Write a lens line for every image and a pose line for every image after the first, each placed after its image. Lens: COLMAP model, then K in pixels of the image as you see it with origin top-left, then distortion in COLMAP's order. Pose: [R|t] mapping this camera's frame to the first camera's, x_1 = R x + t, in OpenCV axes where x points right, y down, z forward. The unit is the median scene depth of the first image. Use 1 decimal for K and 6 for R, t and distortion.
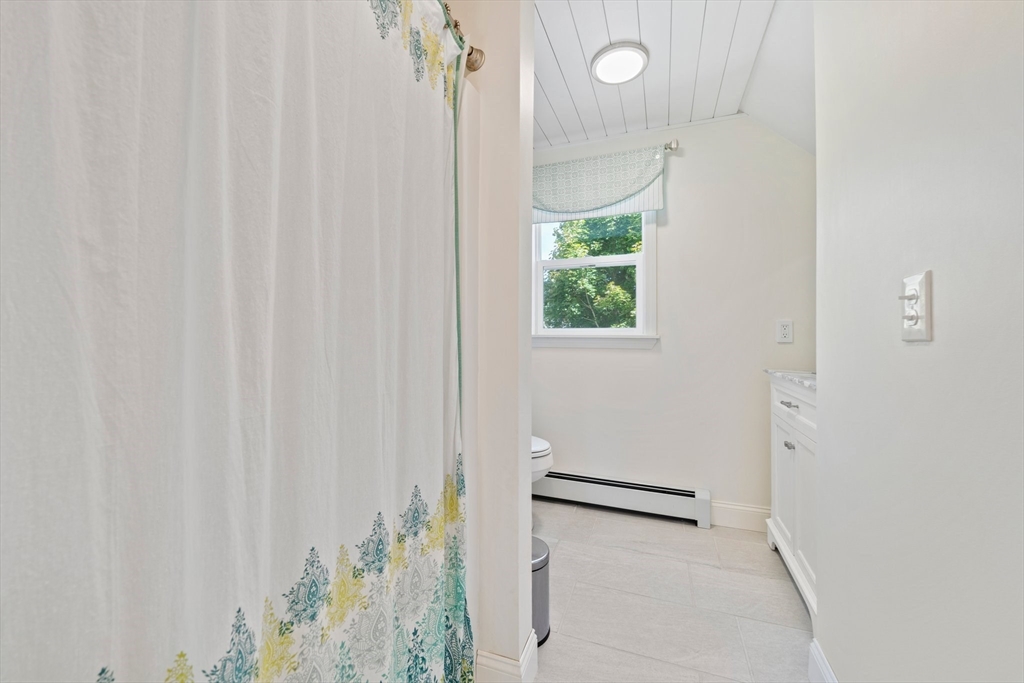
lens RADIAL K [[380.9, 0, 516.8], [0, 380.9, 334.0], [0, 0, 1]] dist [-0.006415, -0.000795]
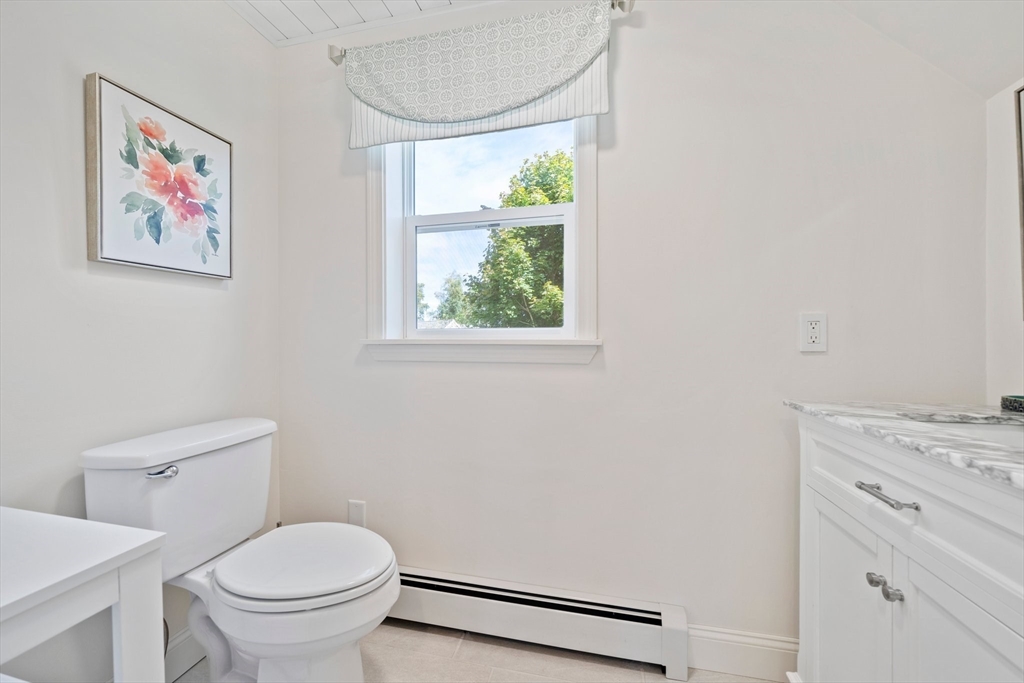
lens RADIAL K [[380.9, 0, 511.8], [0, 380.9, 343.2], [0, 0, 1]] dist [-0.006415, -0.000795]
pose [[0.991450, -0.001965, 0.130476, 0.044281], [0.000689, 0.999951, 0.009826, 0.000861], [-0.130489, -0.009652, 0.991403, 0.119936]]
